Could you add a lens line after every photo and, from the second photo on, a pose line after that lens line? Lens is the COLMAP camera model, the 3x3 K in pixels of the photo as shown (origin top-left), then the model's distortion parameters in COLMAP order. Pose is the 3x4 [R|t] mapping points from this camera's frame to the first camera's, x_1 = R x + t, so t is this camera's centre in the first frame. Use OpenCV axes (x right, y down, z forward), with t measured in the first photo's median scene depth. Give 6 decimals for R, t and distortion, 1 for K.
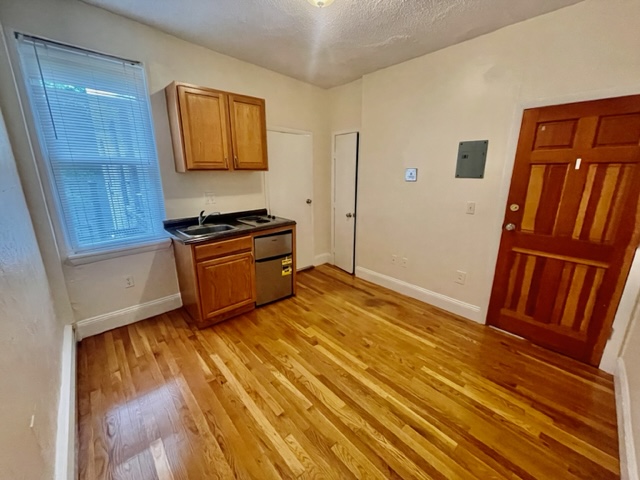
lens RADIAL K [[259.6, 0, 320.7], [0, 259.6, 236.2], [0, 0, 1]] dist [-0.001171, -0.000081]
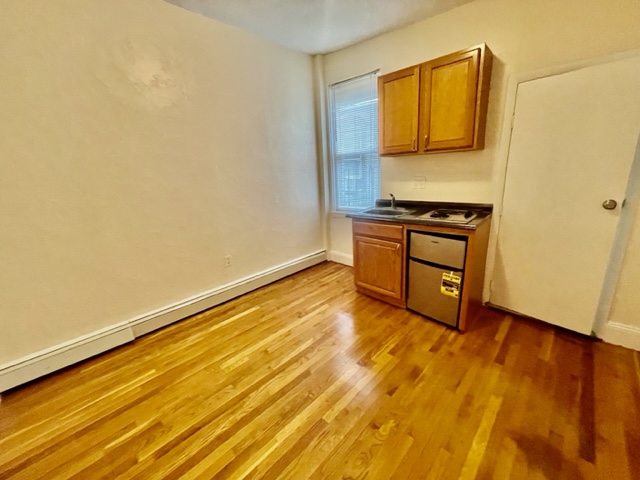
lens RADIAL K [[259.6, 0, 320.7], [0, 259.6, 236.2], [0, 0, 1]] dist [-0.001171, -0.000081]
pose [[0.049588, 0.249121, -0.967202, 0.638848], [-0.197395, 0.951736, 0.235017, -0.134642], [0.979069, 0.179267, 0.096370, 0.692412]]
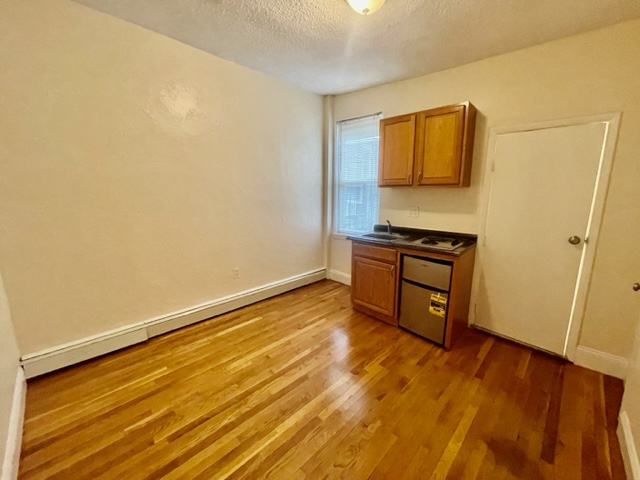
lens RADIAL K [[259.6, 0, 320.7], [0, 259.6, 236.2], [0, 0, 1]] dist [-0.001171, -0.000081]
pose [[0.042343, 0.173800, -0.983870, 0.749992], [-0.252216, 0.954719, 0.157795, -0.148294], [0.966744, 0.241466, 0.084260, 0.666484]]
